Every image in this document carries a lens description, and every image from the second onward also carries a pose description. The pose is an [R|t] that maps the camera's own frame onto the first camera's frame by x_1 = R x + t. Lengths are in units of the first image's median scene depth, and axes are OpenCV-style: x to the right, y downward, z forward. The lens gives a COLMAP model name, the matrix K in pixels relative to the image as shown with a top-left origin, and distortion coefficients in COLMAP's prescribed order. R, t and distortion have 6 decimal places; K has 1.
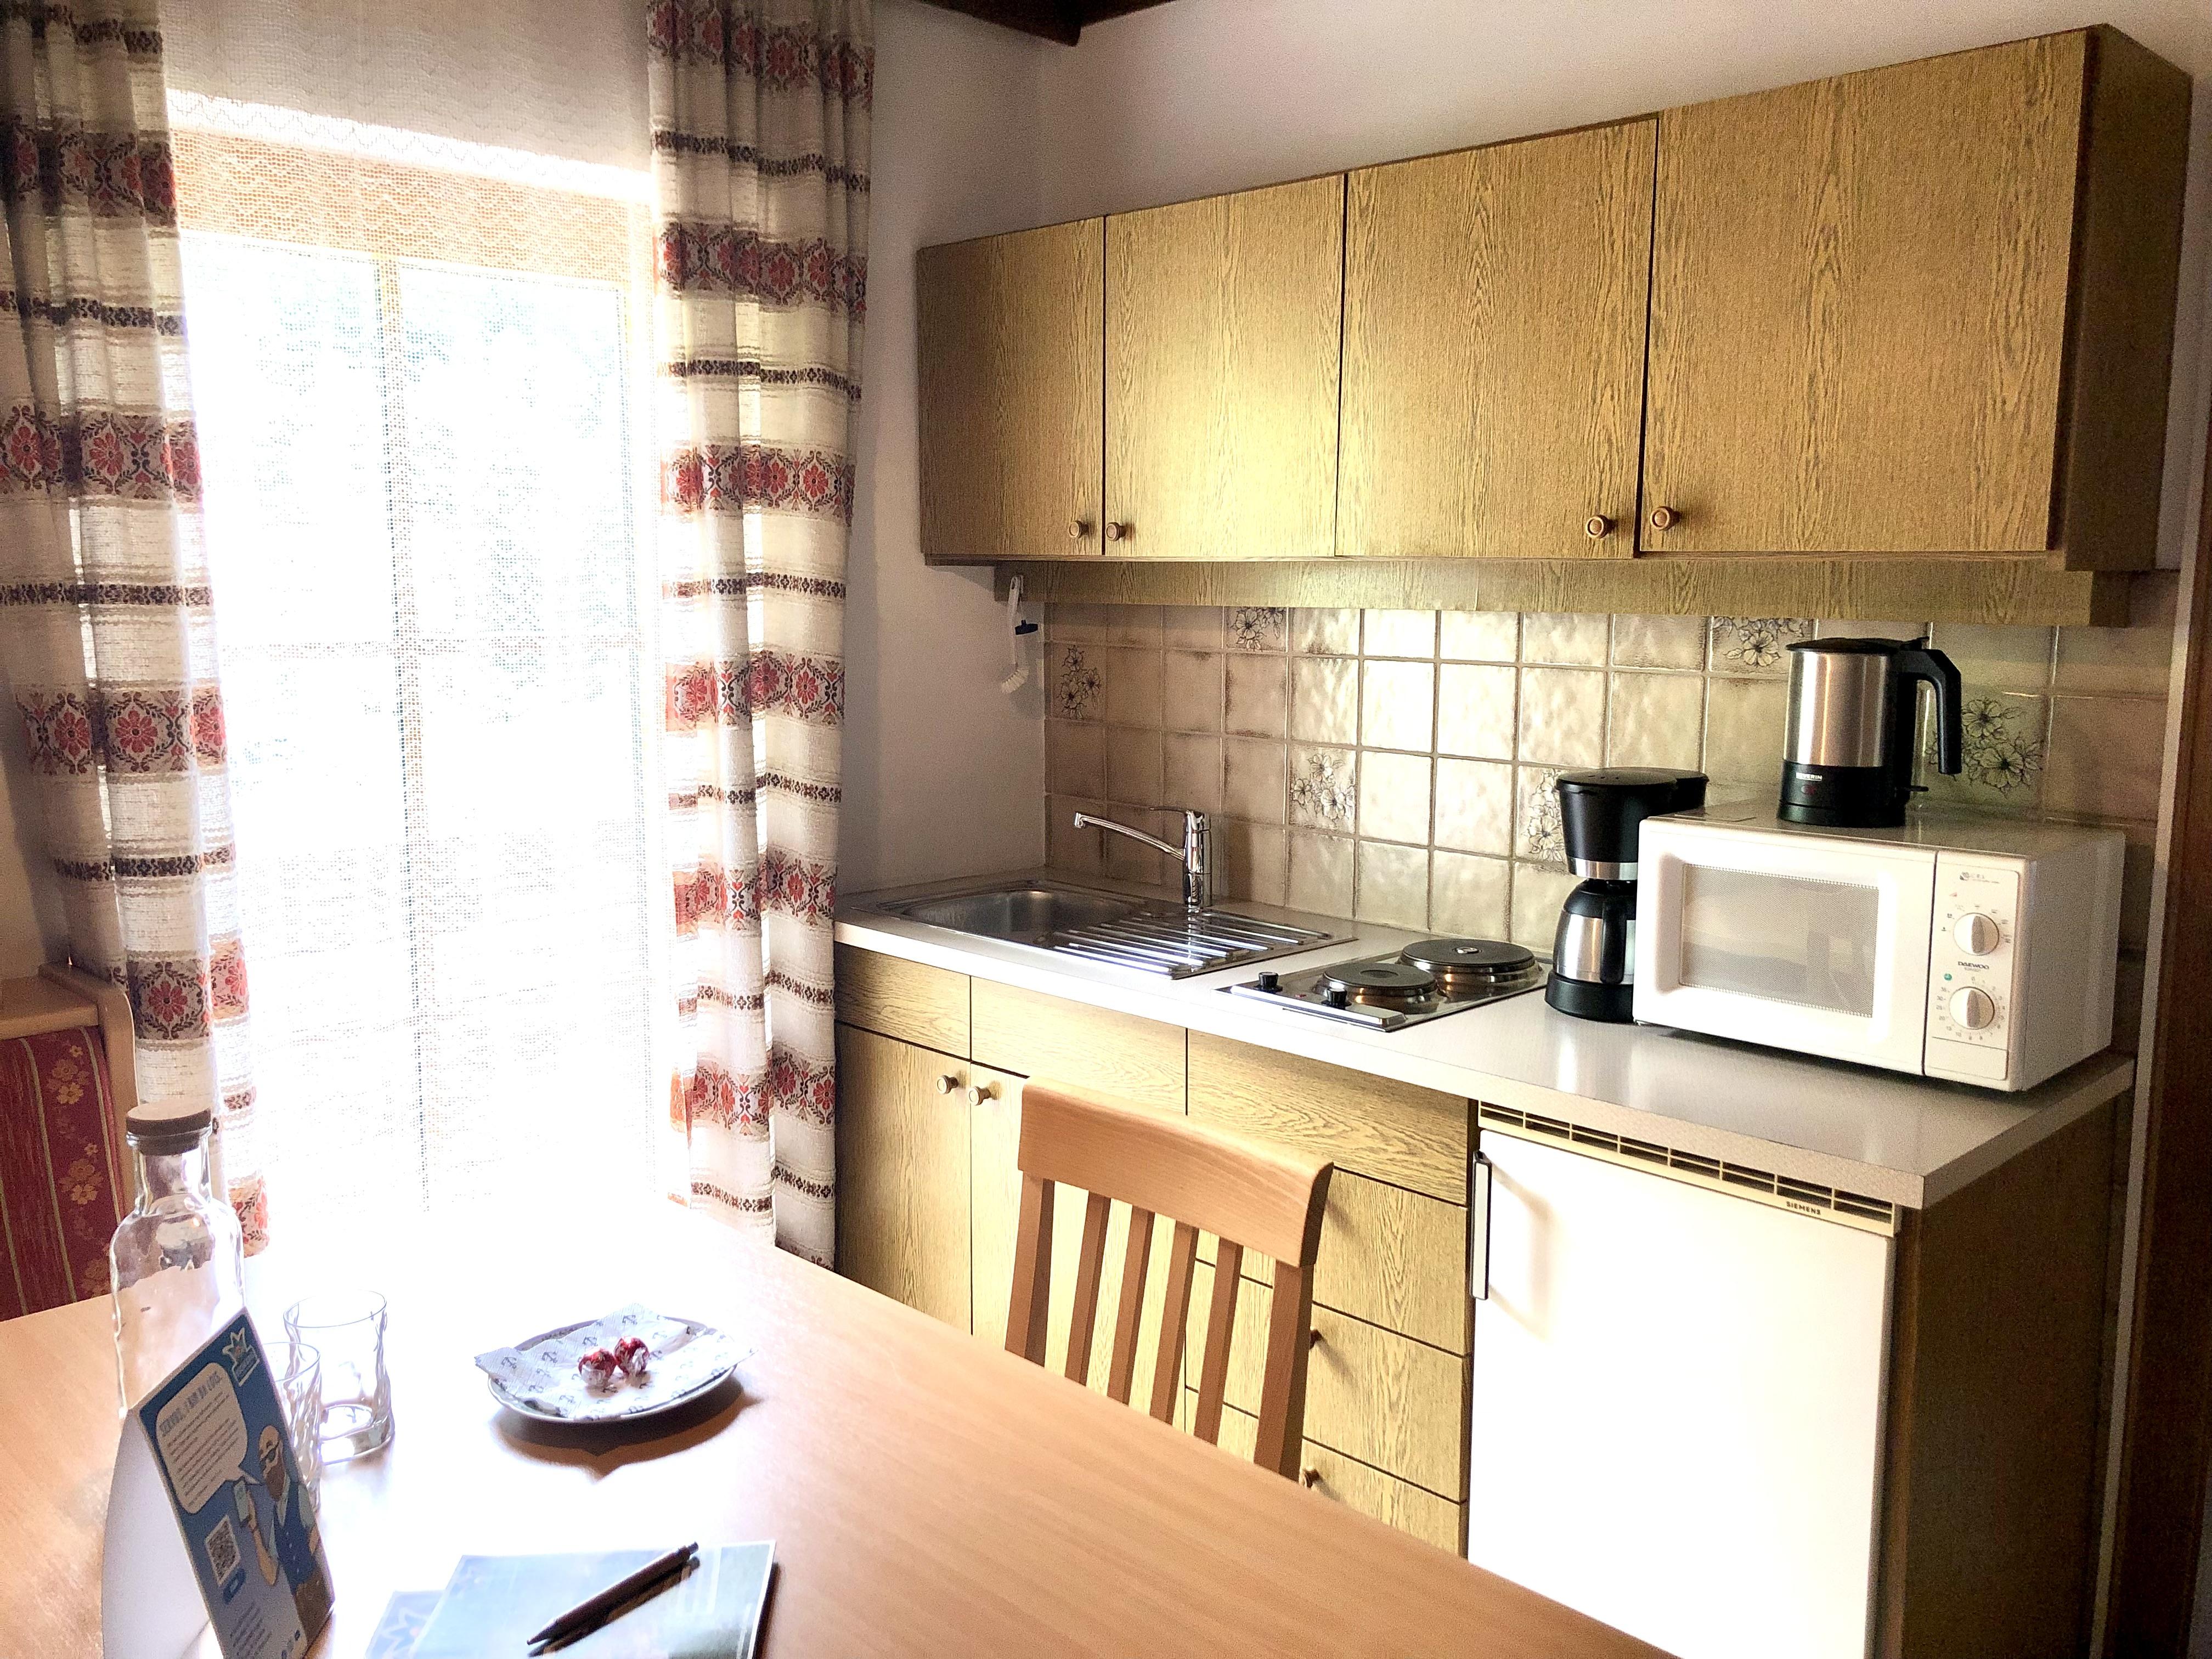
lens RADIAL K [[1790.5, 0, 1110.5], [0, 1790.5, 826.9], [0, 0, 1]] dist [0.062360, 0.000403]
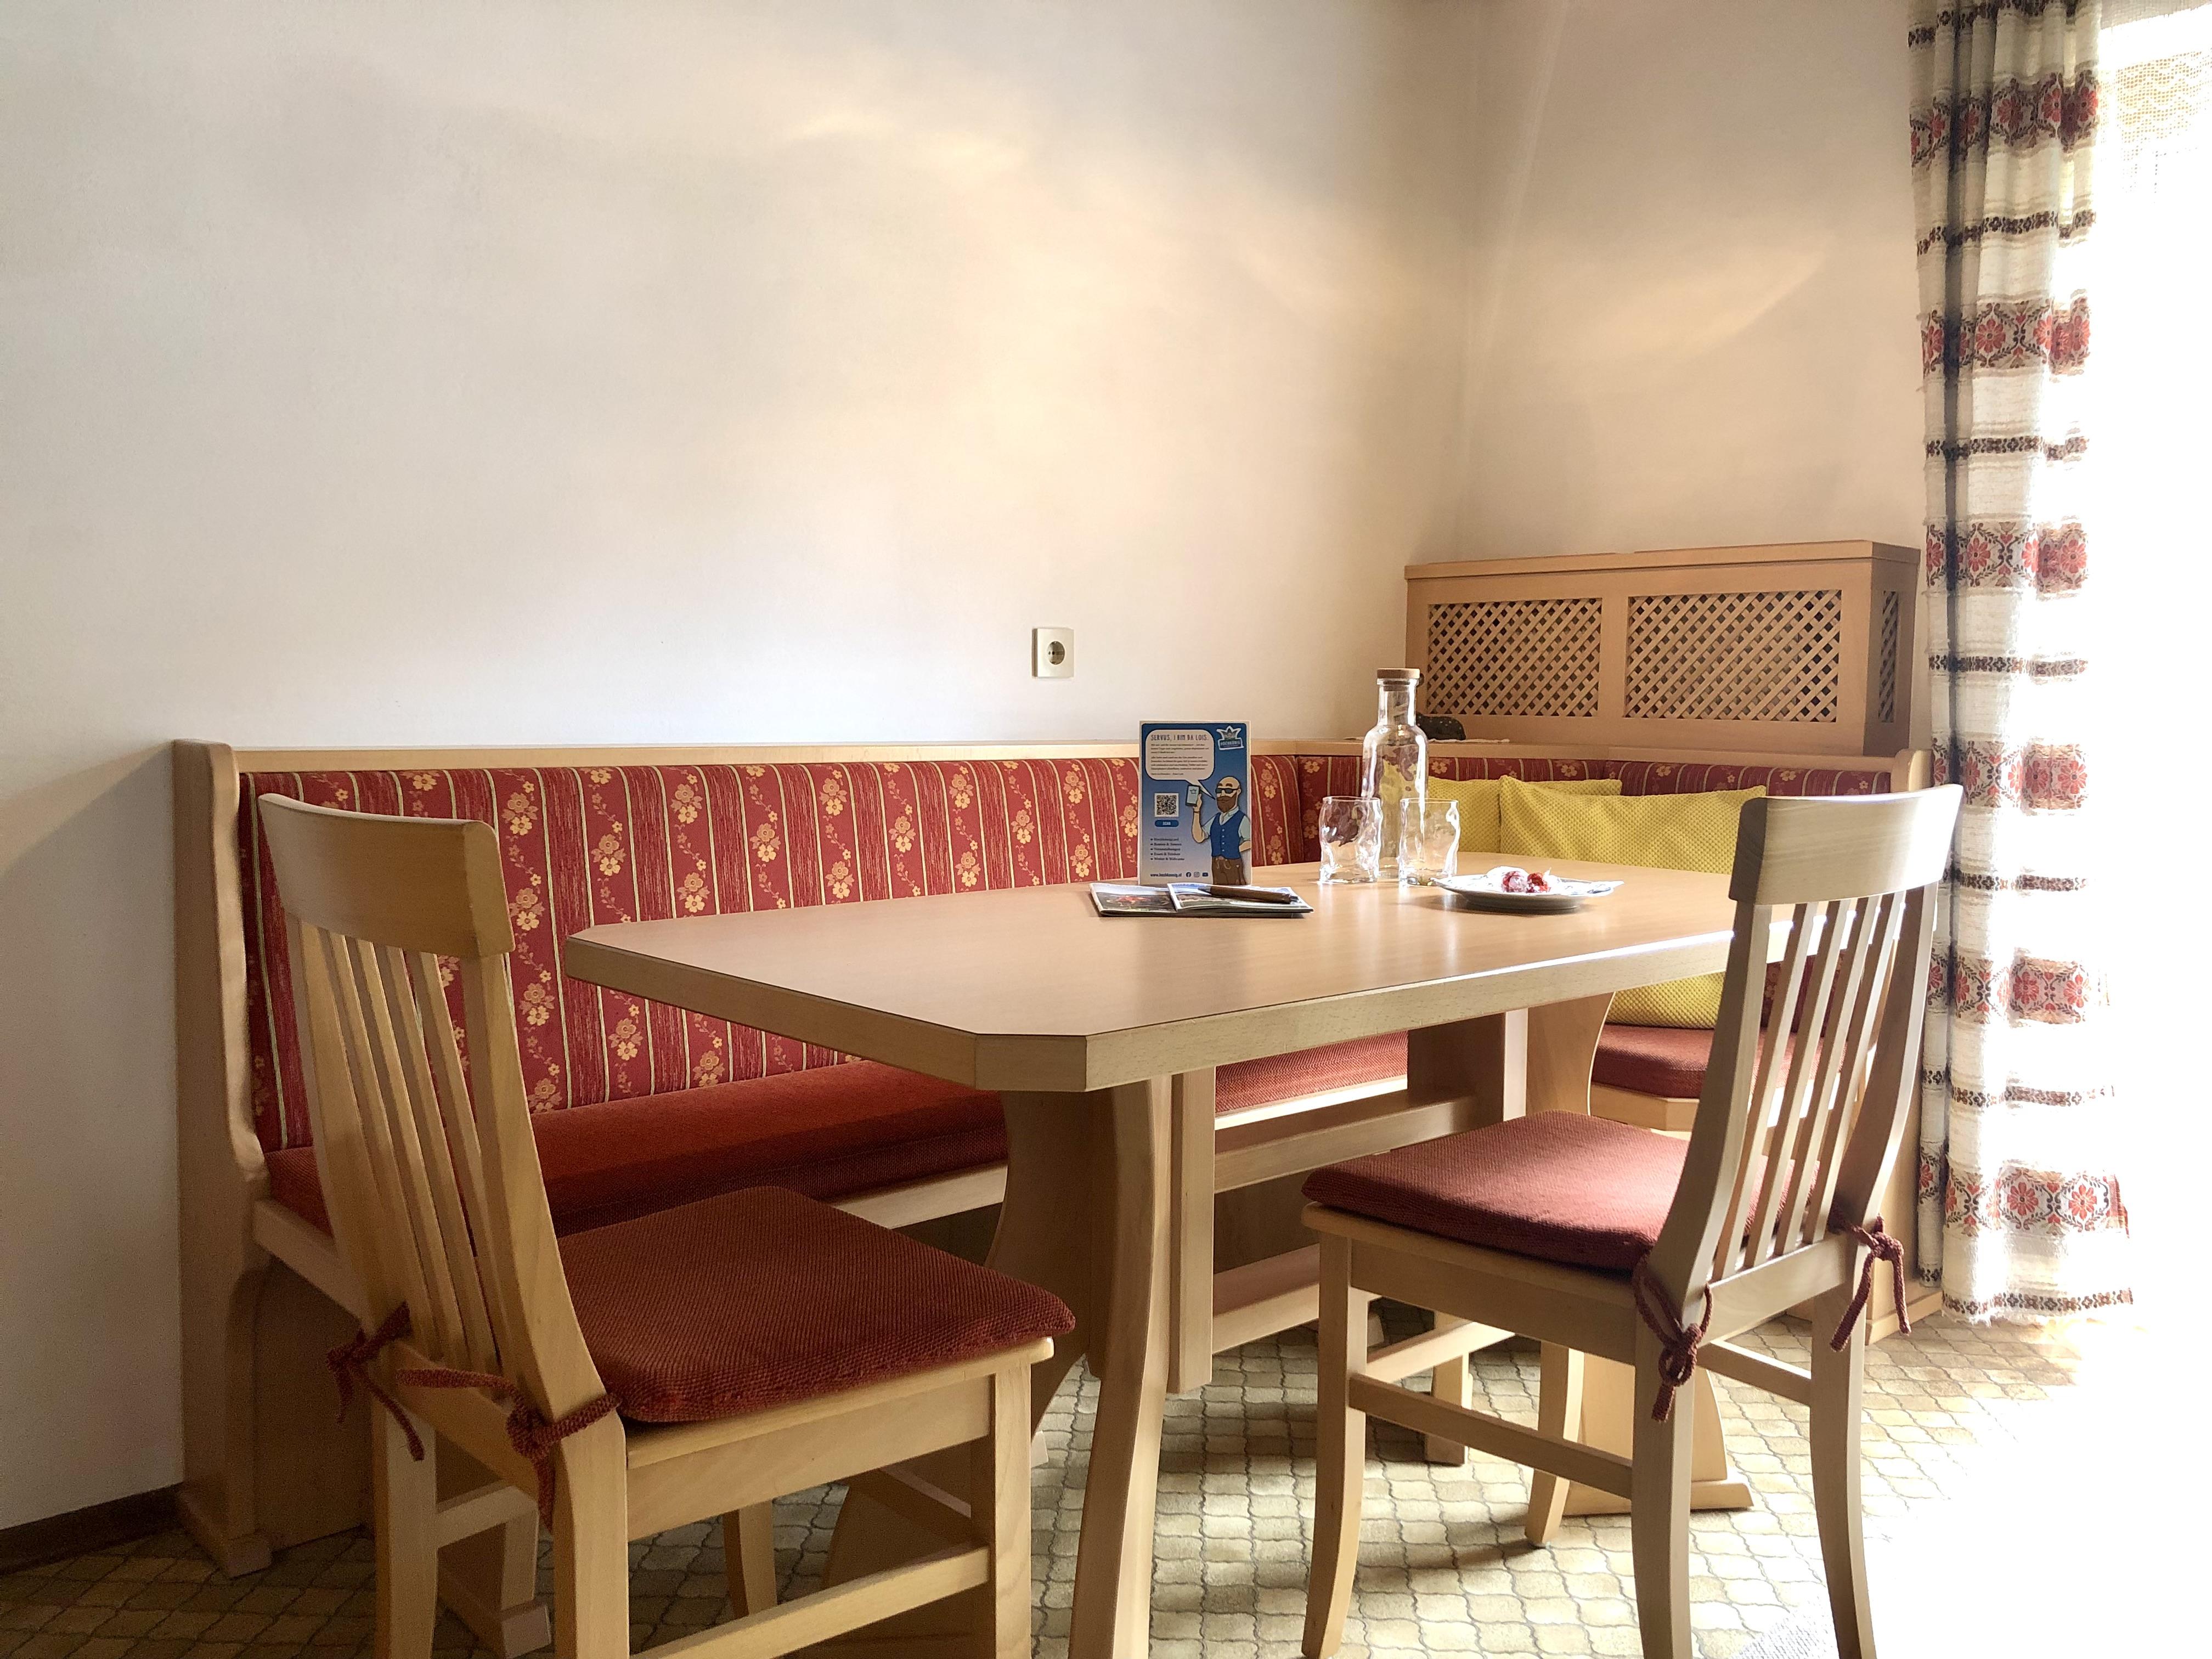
lens RADIAL K [[1894.1, 0, 1099.8], [0, 1894.1, 864.2], [0, 0, 1]] dist [0.032498, -0.025154]
pose [[-0.076989, 0.096022, -0.992397, 0.852667], [-0.152338, 0.982532, 0.106885, 0.111133], [0.985325, 0.159409, -0.061016, 0.514747]]
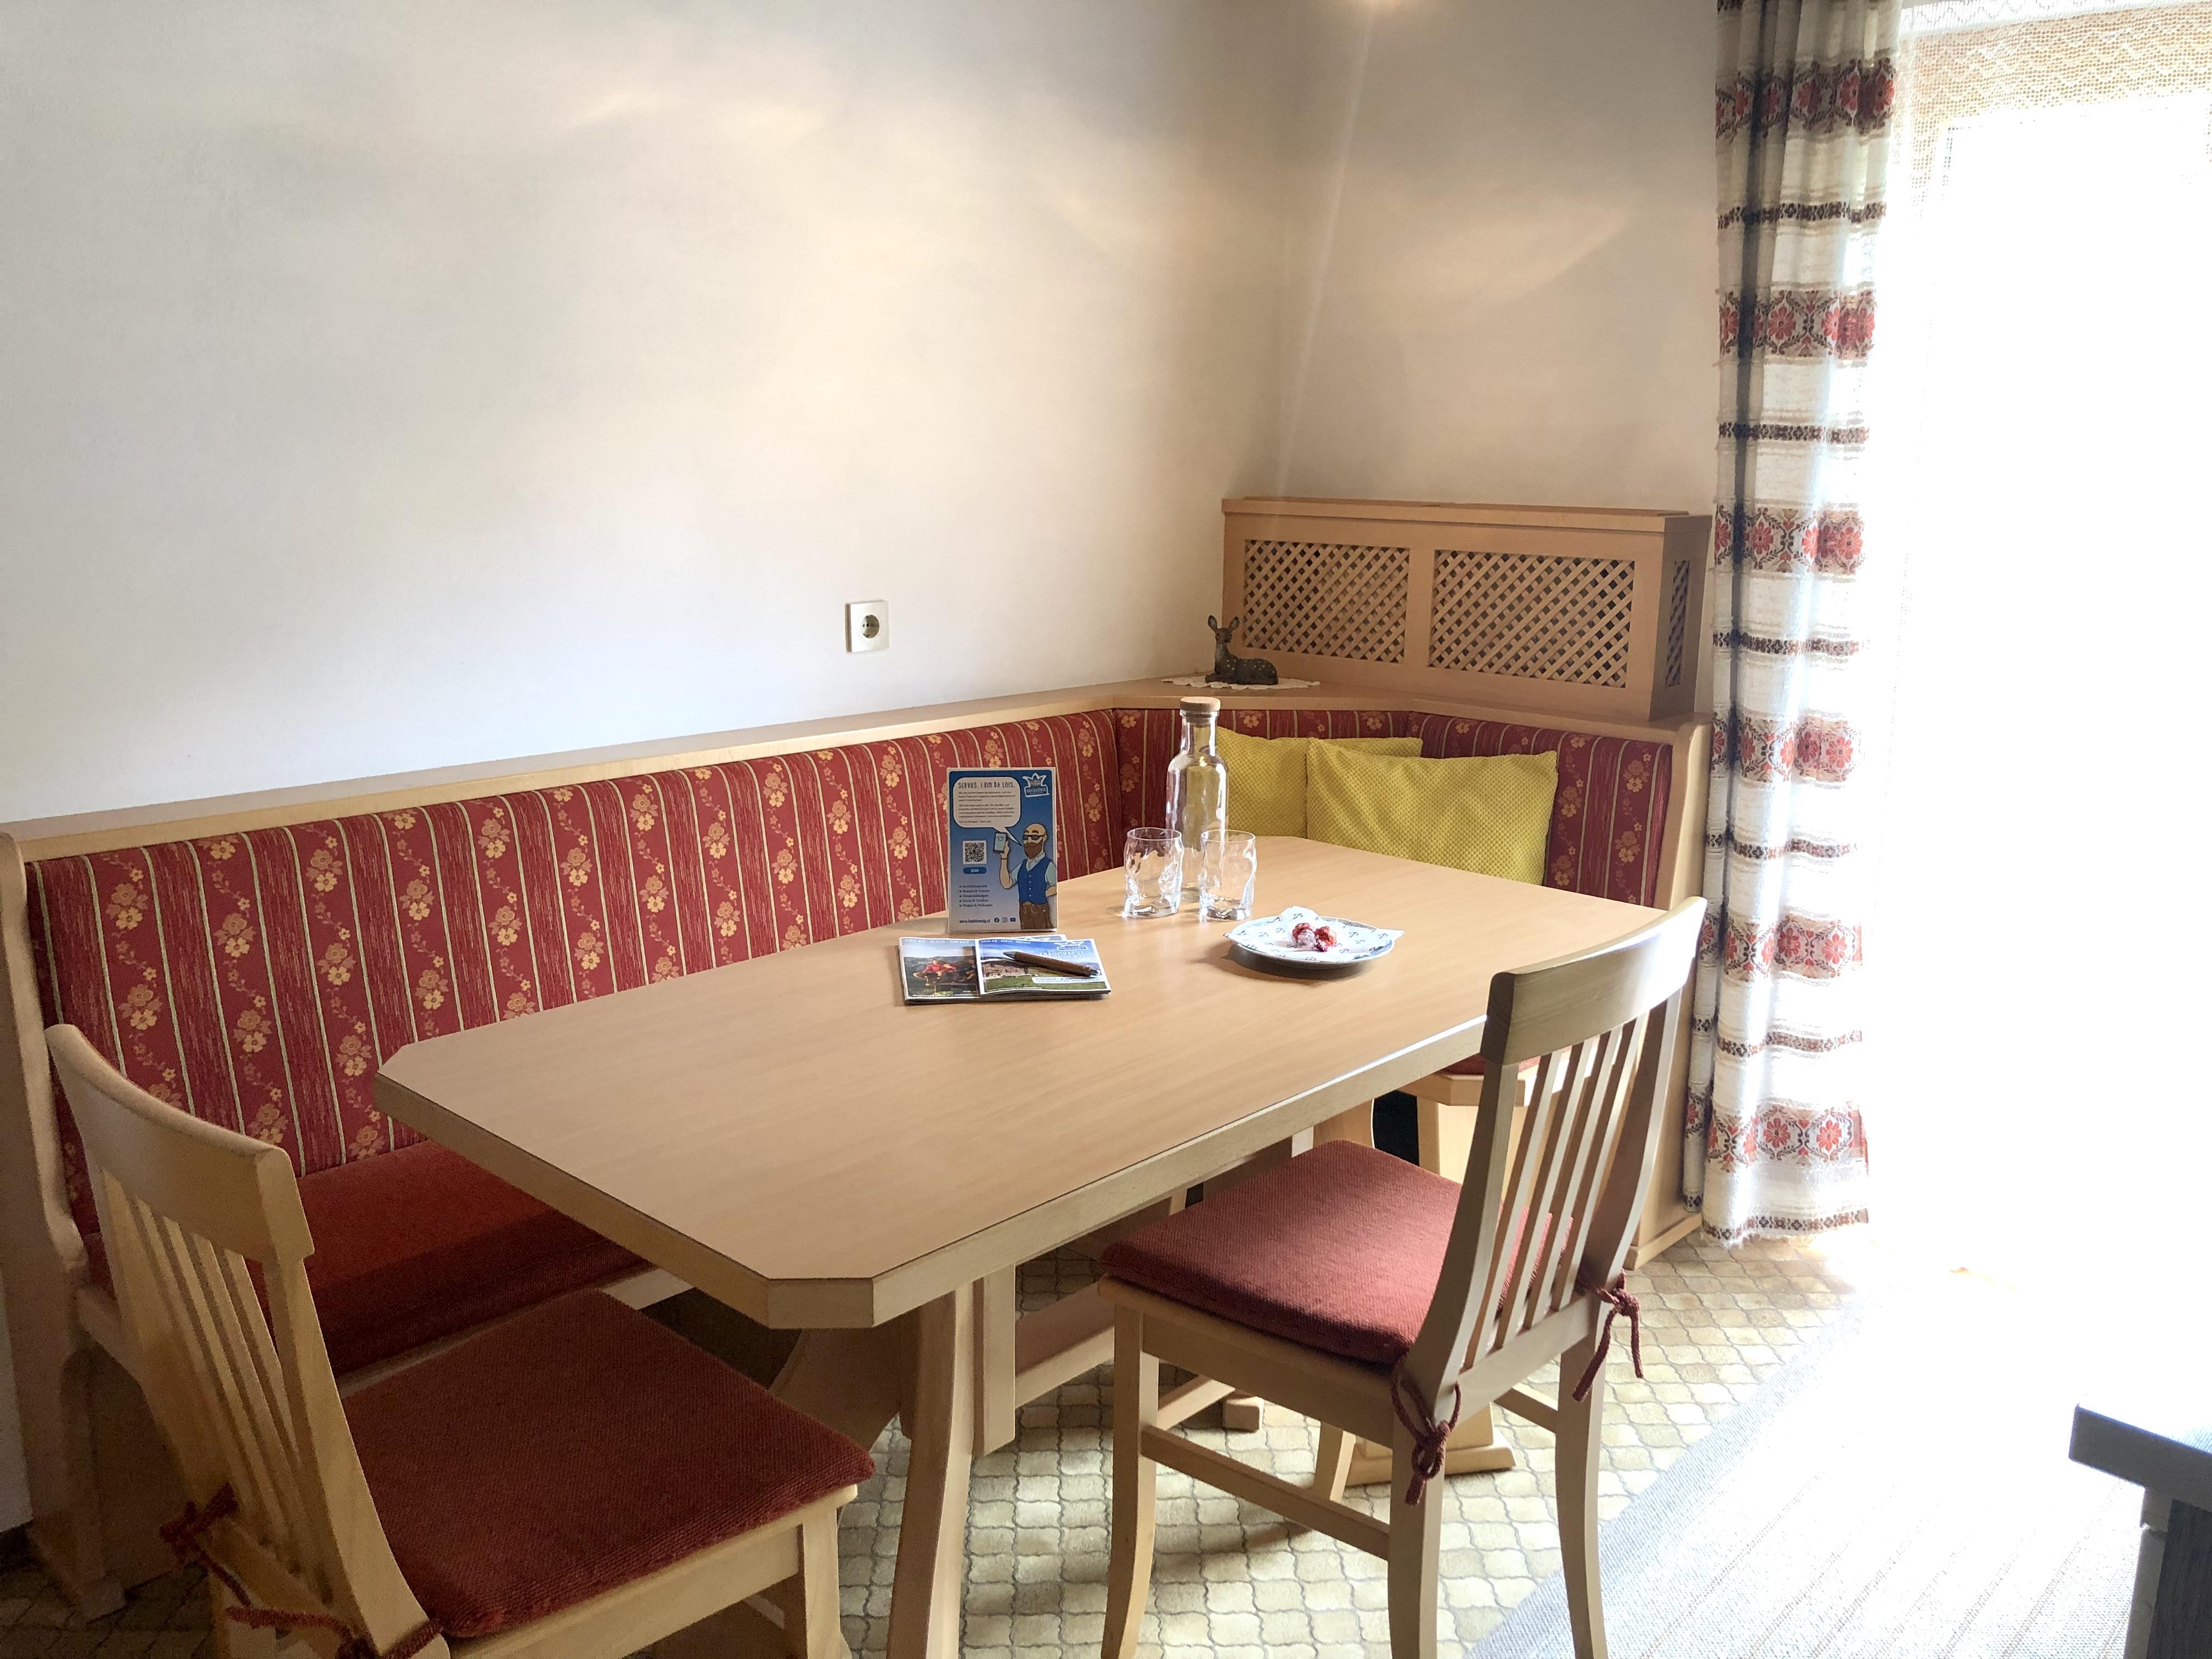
lens RADIAL K [[1894.1, 0, 1099.8], [0, 1894.1, 864.2], [0, 0, 1]] dist [0.032498, -0.025154]
pose [[0.003053, 0.236184, -0.971704, 0.852637], [-0.153655, 0.960279, 0.232924, -0.073215], [0.988120, 0.148596, 0.039222, 0.512429]]
